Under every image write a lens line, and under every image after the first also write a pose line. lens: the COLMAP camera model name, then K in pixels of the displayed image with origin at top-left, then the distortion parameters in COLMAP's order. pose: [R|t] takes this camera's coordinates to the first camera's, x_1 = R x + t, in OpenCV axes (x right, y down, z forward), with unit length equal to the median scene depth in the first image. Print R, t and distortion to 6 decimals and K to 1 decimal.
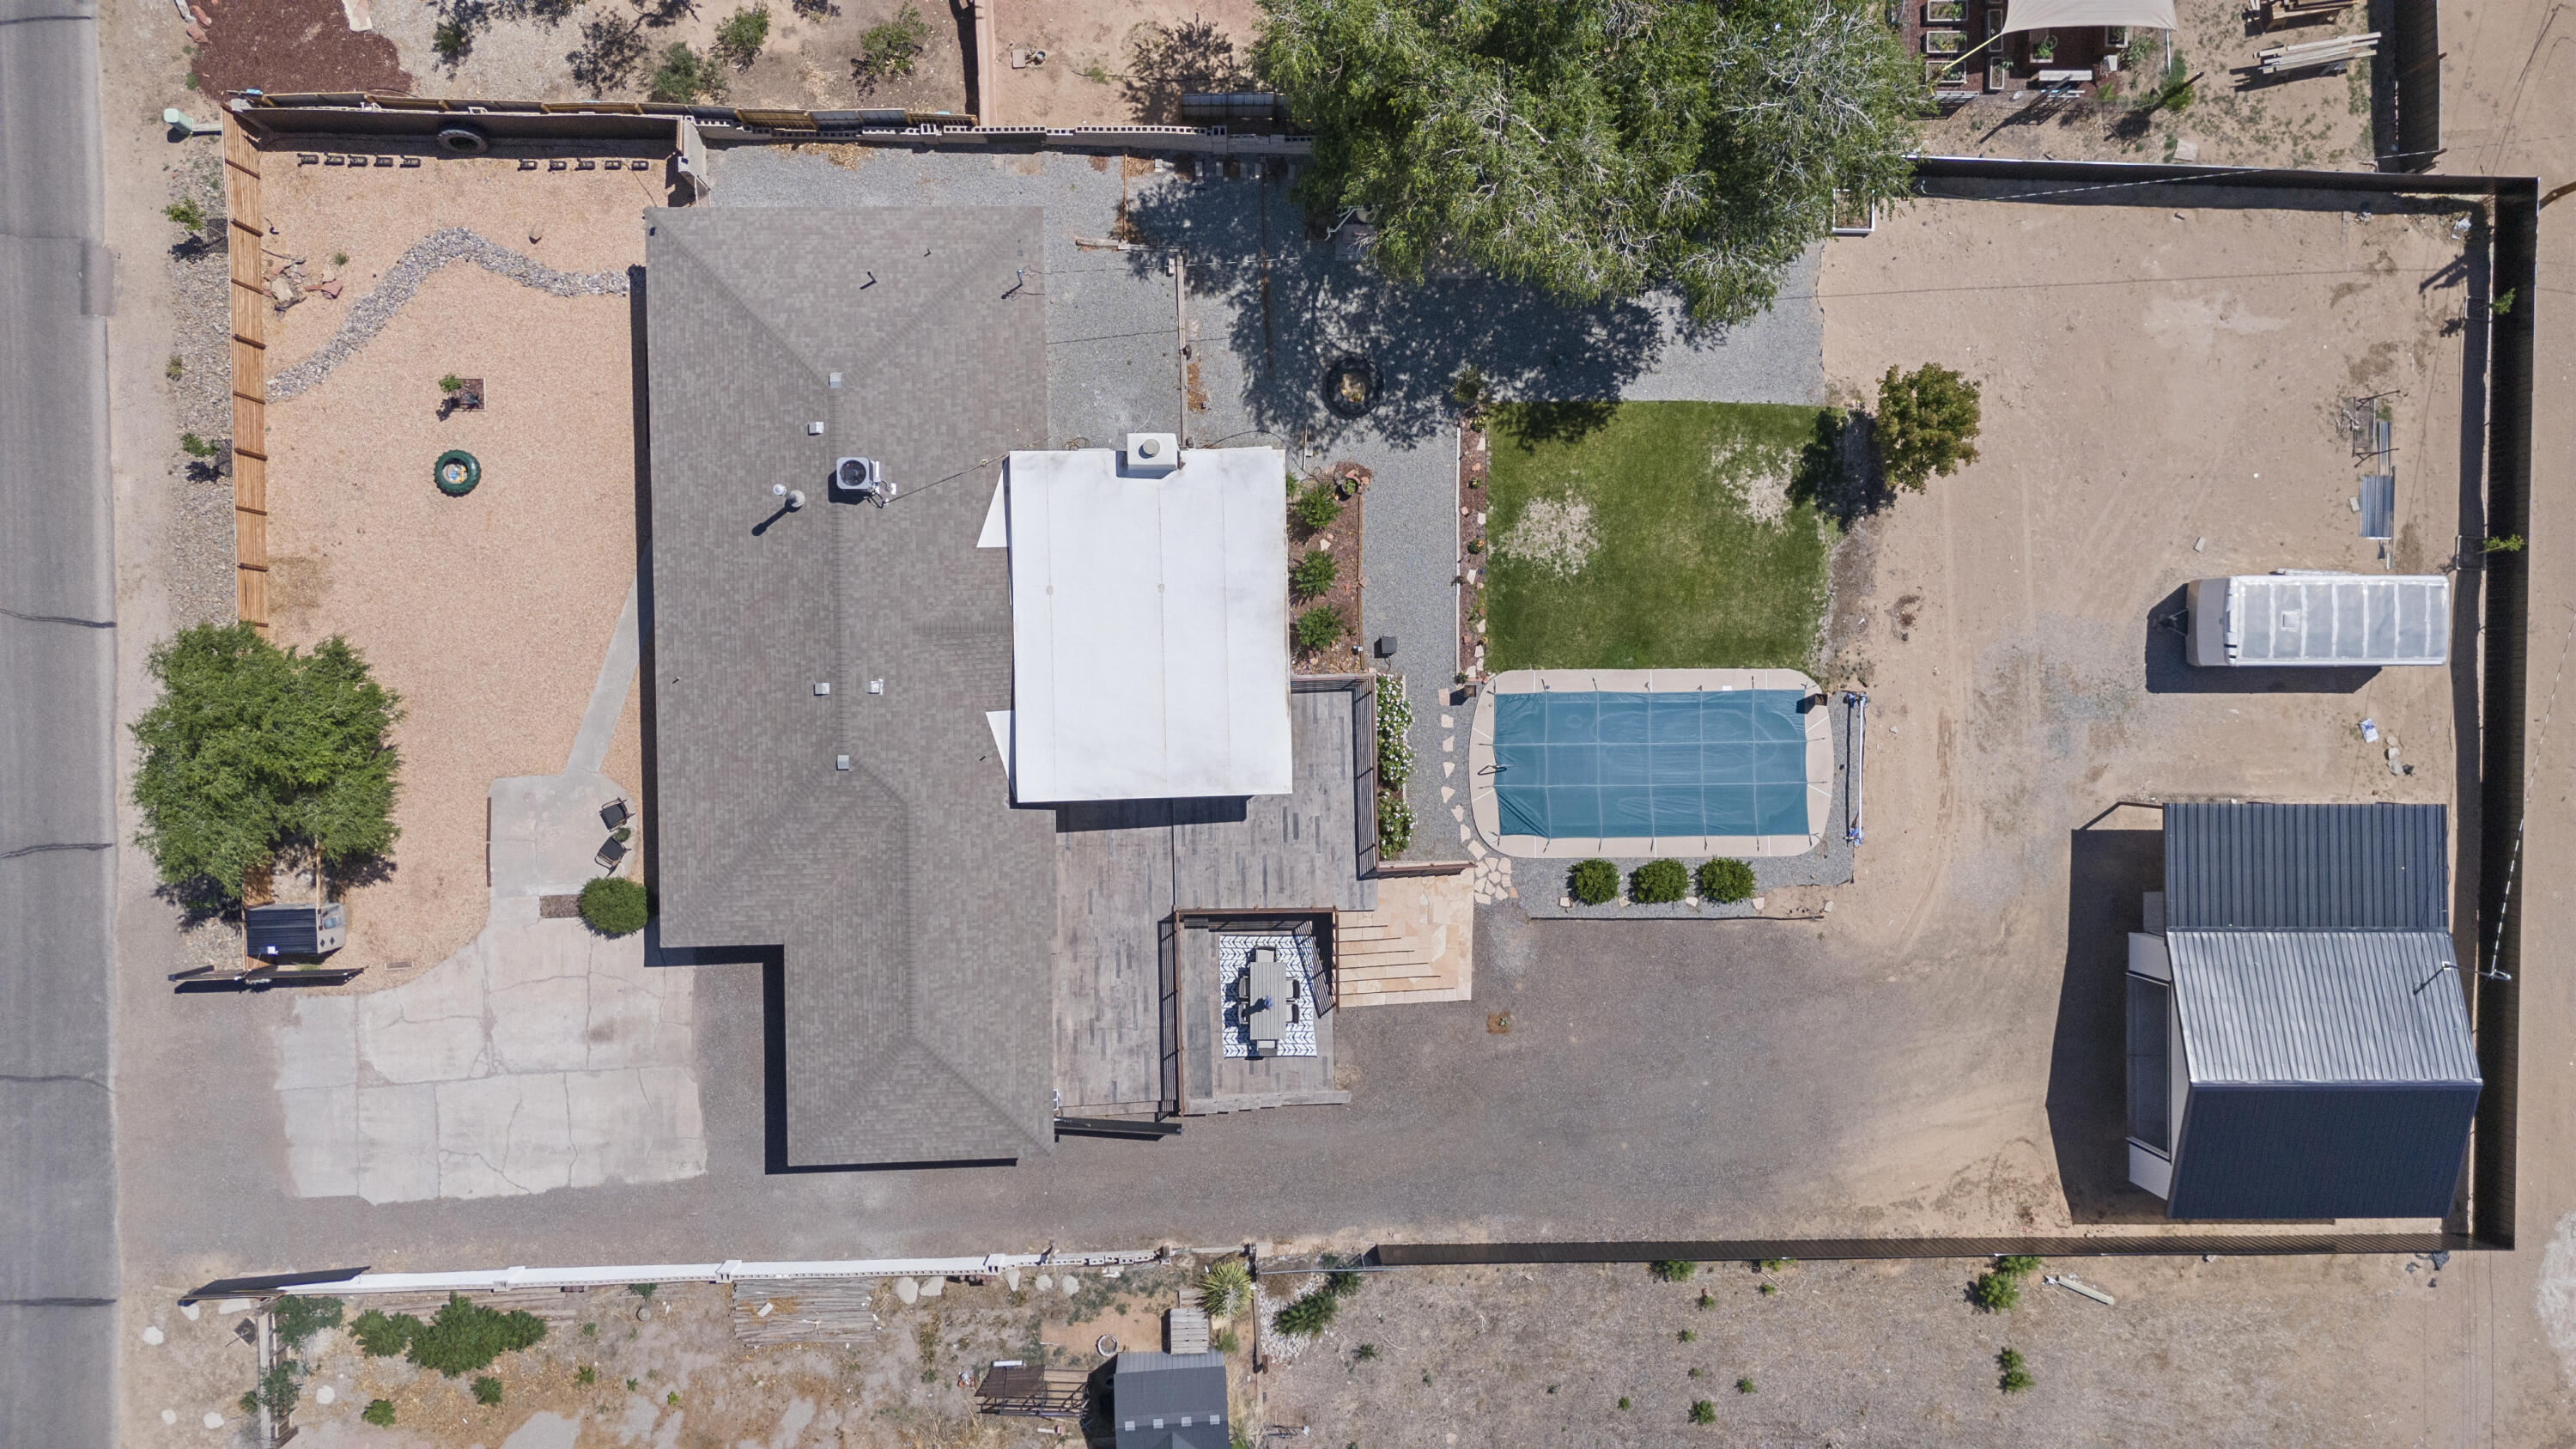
lens RADIAL K [[1804.4, 0, 1279.9], [0, 1804.4, 734.6], [0, 0, 1]] dist [0.073787, -0.069613]
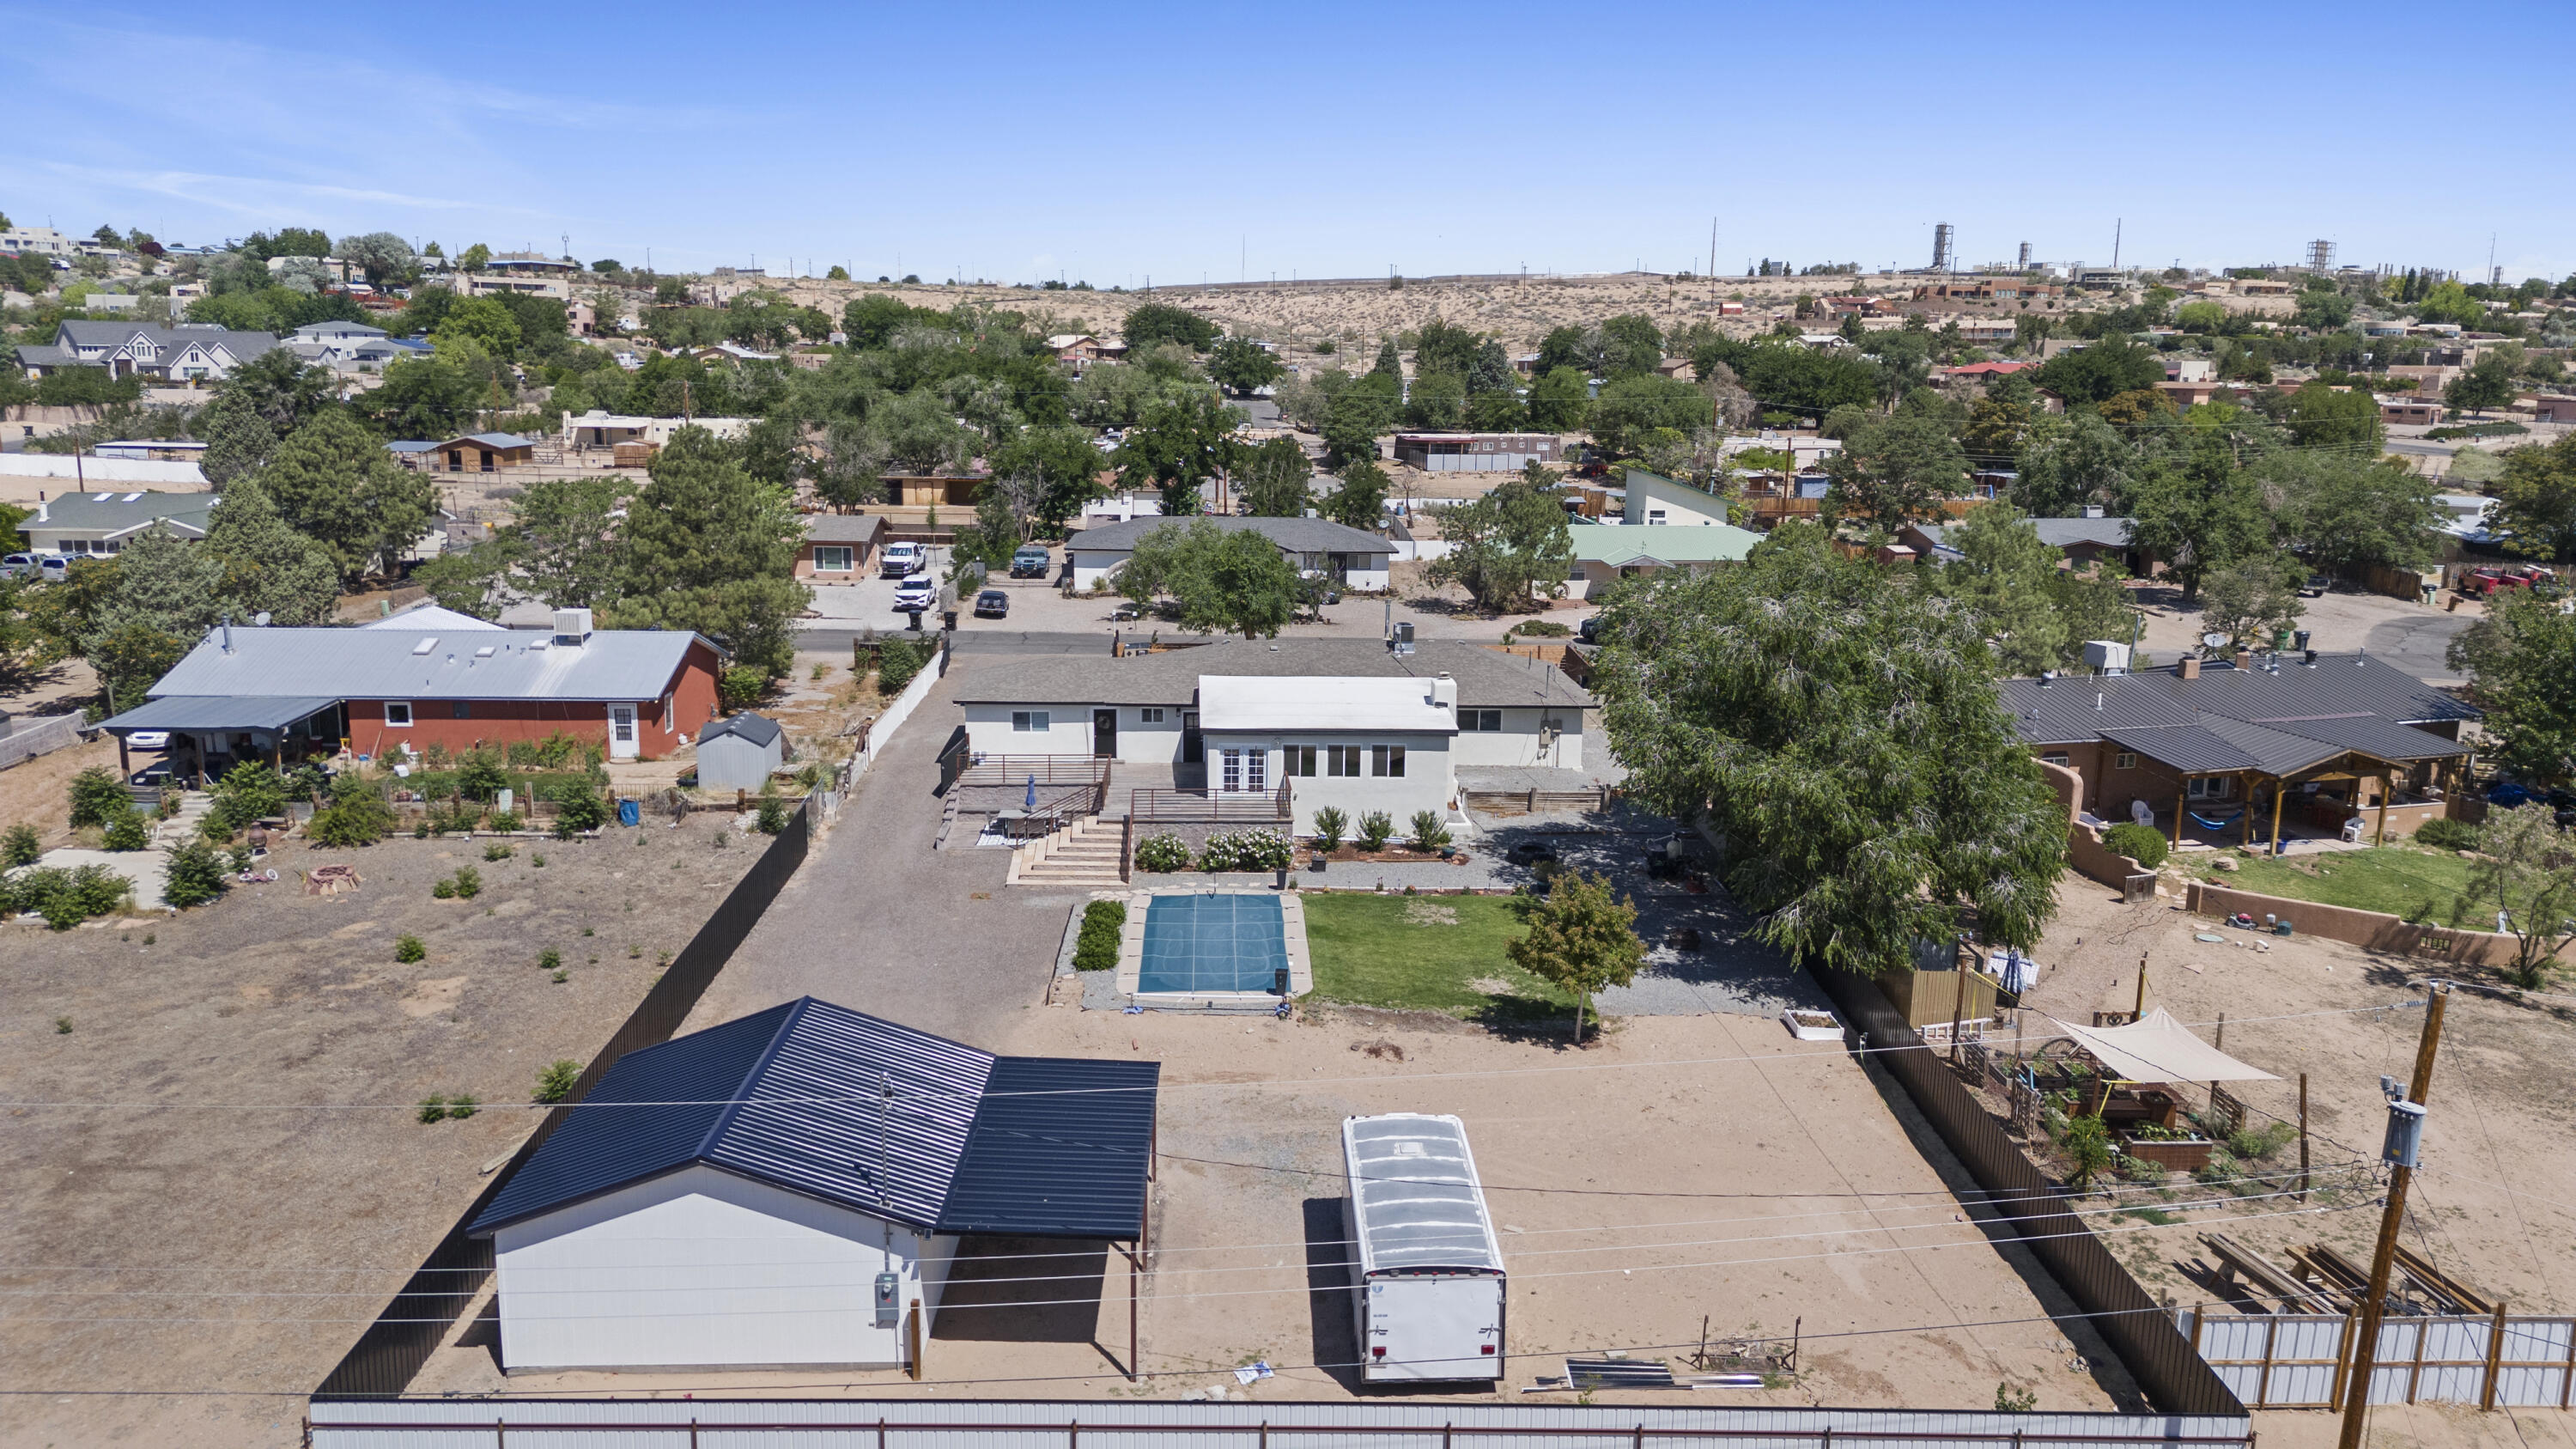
lens RADIAL K [[1804.4, 0, 1285.4], [0, 1804.4, 734.6], [0, 0, 1]] dist [0.073787, -0.069613]
pose [[0.027767, 0.183588, -0.982611, 1.185502], [-0.999370, -0.016630, -0.031347, 0.010584], [-0.022096, 0.982863, 0.183010, 0.697913]]
